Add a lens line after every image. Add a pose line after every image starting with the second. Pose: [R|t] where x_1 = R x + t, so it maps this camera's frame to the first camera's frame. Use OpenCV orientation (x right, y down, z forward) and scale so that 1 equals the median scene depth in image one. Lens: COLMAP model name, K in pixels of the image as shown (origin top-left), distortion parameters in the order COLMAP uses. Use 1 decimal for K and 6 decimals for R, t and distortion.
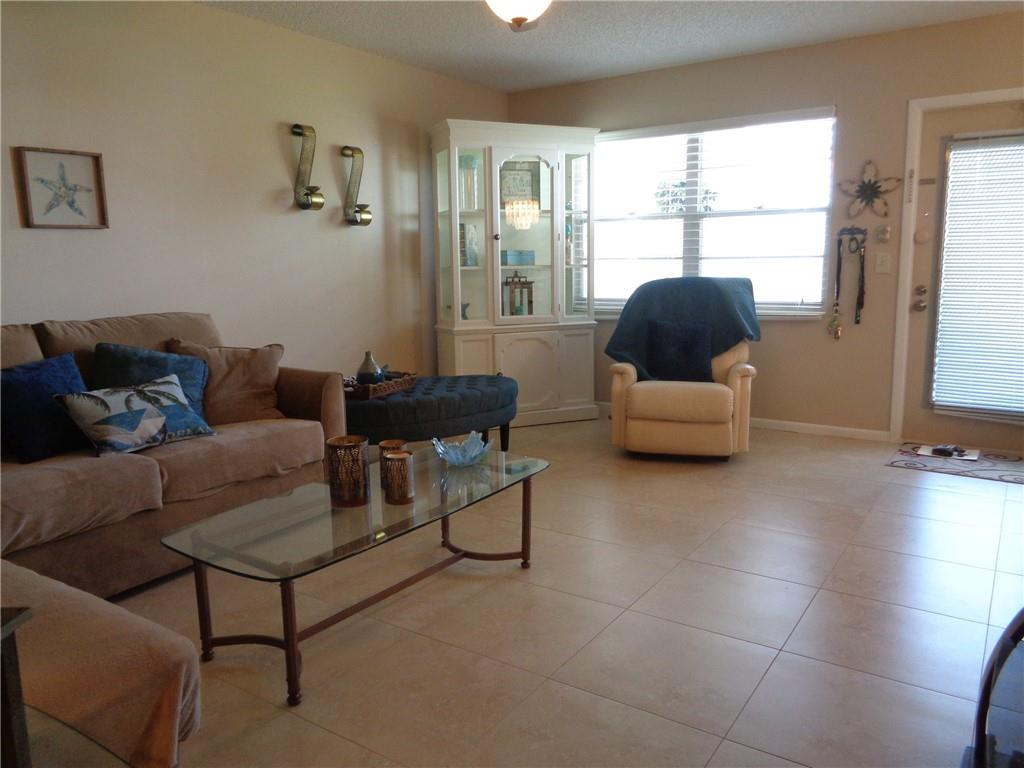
lens RADIAL K [[759.0, 0, 510.0], [0, 759.0, 382.3], [0, 0, 1]] dist [0.008593, 0.001605]
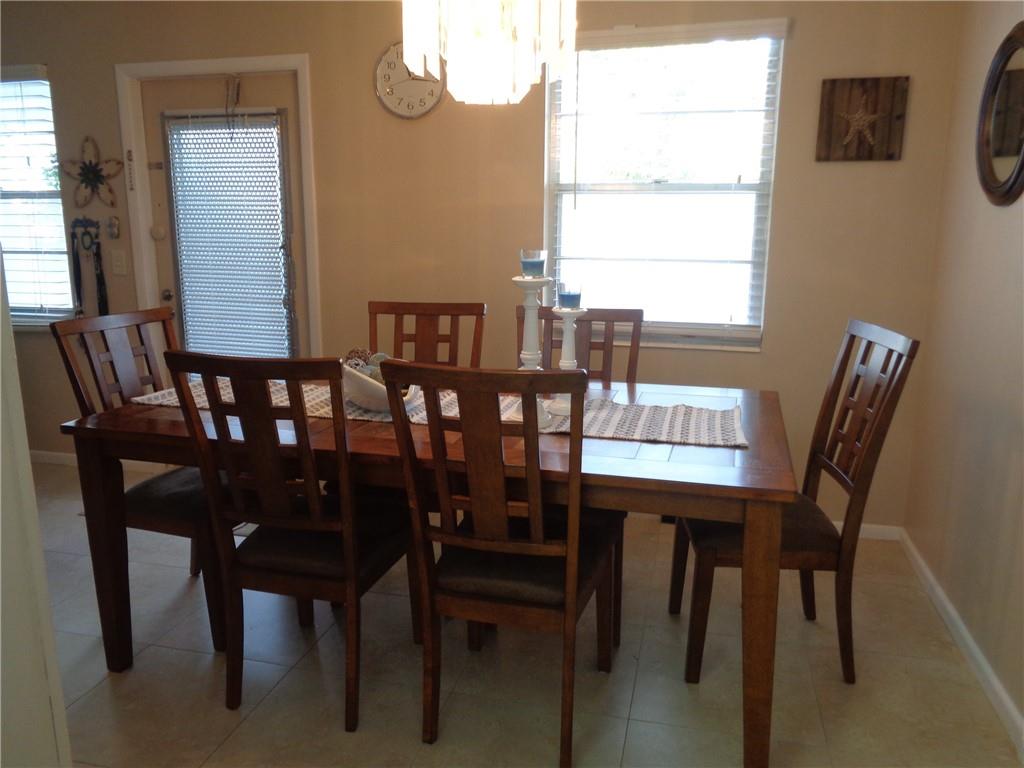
lens RADIAL K [[759.0, 0, 512.0], [0, 759.0, 380.3], [0, 0, 1]] dist [0.008593, 0.001605]
pose [[0.944313, -0.061787, 0.323196, 0.618232], [0.045317, 0.997273, 0.058246, -0.057524], [-0.325914, -0.040356, 0.944538, 0.068740]]
